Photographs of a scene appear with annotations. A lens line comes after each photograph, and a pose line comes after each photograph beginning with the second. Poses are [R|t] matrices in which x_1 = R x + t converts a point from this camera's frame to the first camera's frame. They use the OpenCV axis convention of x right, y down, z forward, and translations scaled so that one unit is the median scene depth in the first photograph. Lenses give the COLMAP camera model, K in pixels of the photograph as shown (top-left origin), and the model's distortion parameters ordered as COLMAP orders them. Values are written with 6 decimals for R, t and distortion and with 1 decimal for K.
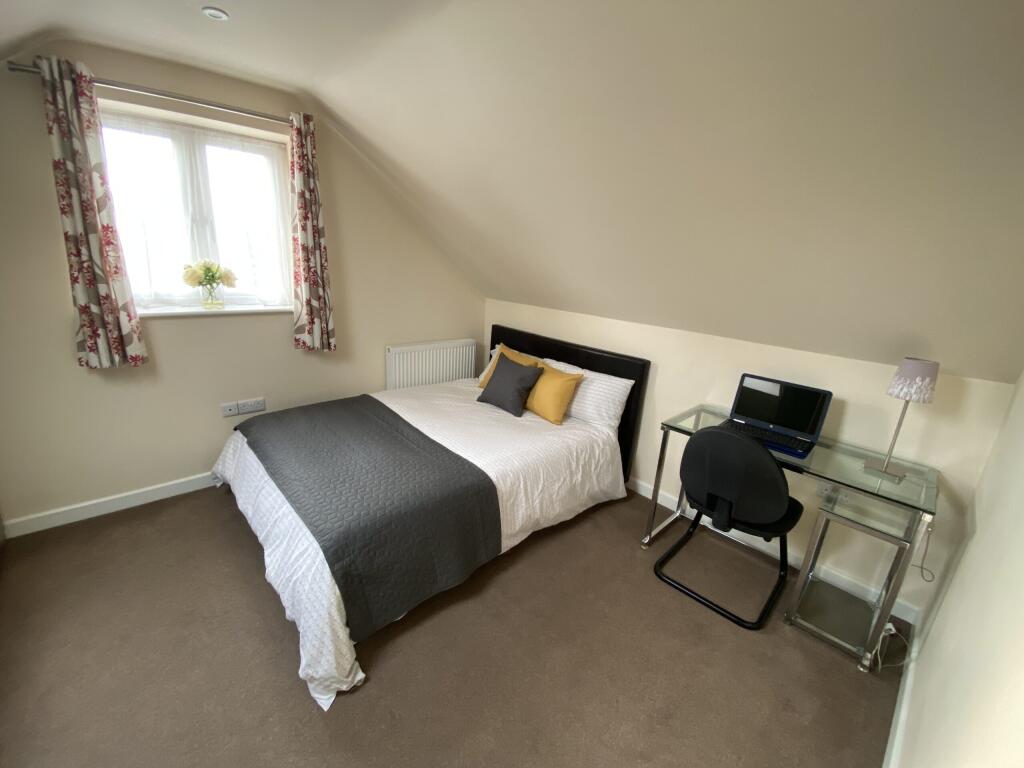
lens RADIAL K [[420.4, 0, 507.7], [0, 420.4, 387.6], [0, 0, 1]] dist [0.012746, -0.019439]
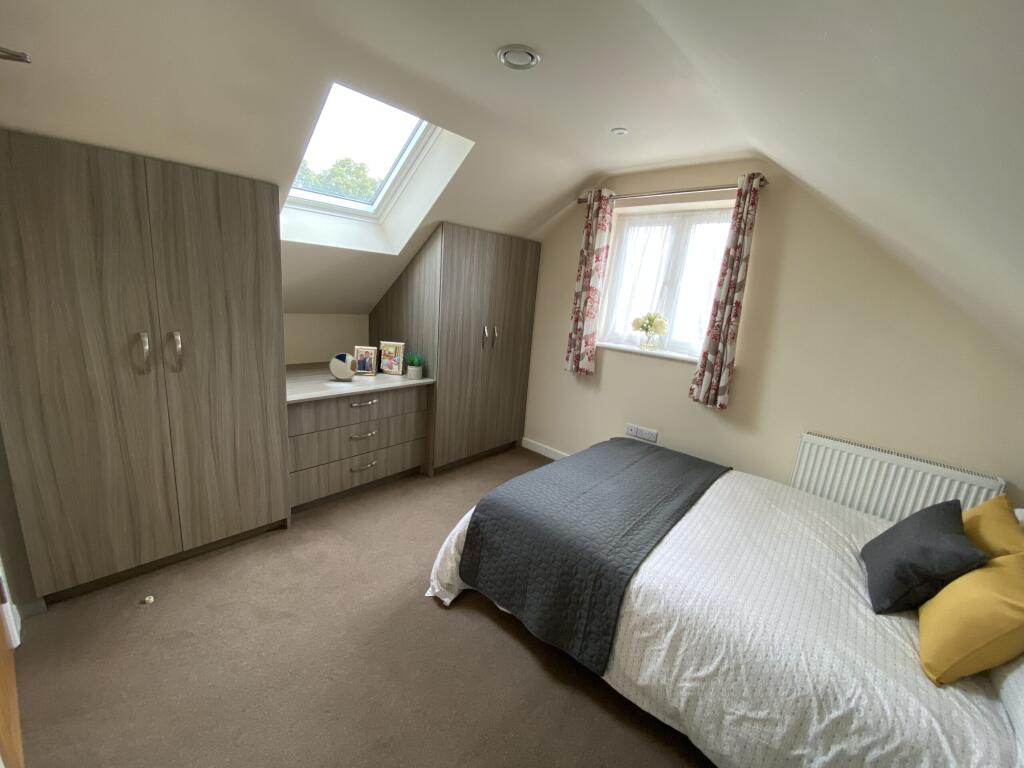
lens RADIAL K [[420.4, 0, 507.7], [0, 420.4, 387.6], [0, 0, 1]] dist [0.012746, -0.019439]
pose [[0.066081, 0.174157, -0.982498, 0.556094], [-0.356181, 0.923898, 0.139813, -0.115550], [0.932077, 0.340708, 0.123083, 0.517923]]
